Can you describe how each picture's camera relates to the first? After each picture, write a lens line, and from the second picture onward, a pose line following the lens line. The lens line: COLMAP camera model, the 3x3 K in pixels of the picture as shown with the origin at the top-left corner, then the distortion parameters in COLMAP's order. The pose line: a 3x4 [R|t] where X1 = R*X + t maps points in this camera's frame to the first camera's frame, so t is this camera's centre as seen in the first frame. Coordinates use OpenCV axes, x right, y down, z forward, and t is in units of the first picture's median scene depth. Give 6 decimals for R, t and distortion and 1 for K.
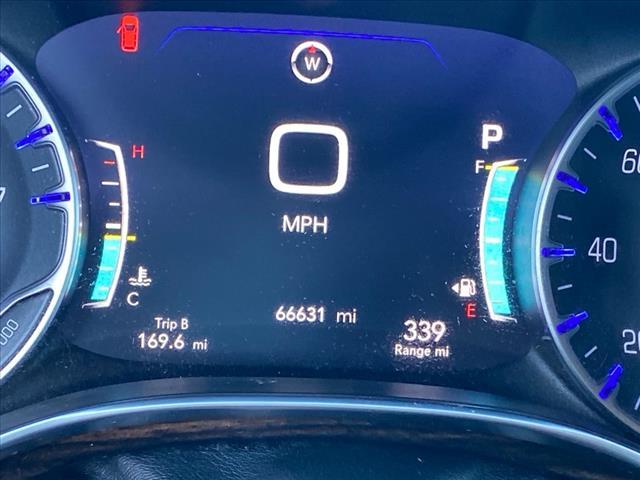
lens RADIAL K [[1432.3, 0, 320.7], [0, 1432.3, 240.5], [0, 0, 1]] dist [0.018882, 0.000000]
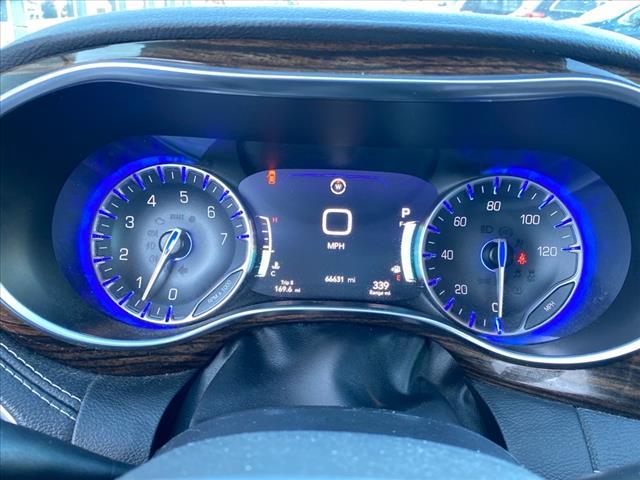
lens RADIAL K [[658.1, 0, 318.9], [0, 658.1, 238.8], [0, 0, 1]] dist [0.016014, 0.000000]
pose [[0.993753, -0.008136, -0.111306, 0.097097], [0.004077, 0.999320, -0.036652, 0.021032], [0.111529, 0.035970, 0.993110, -0.244274]]
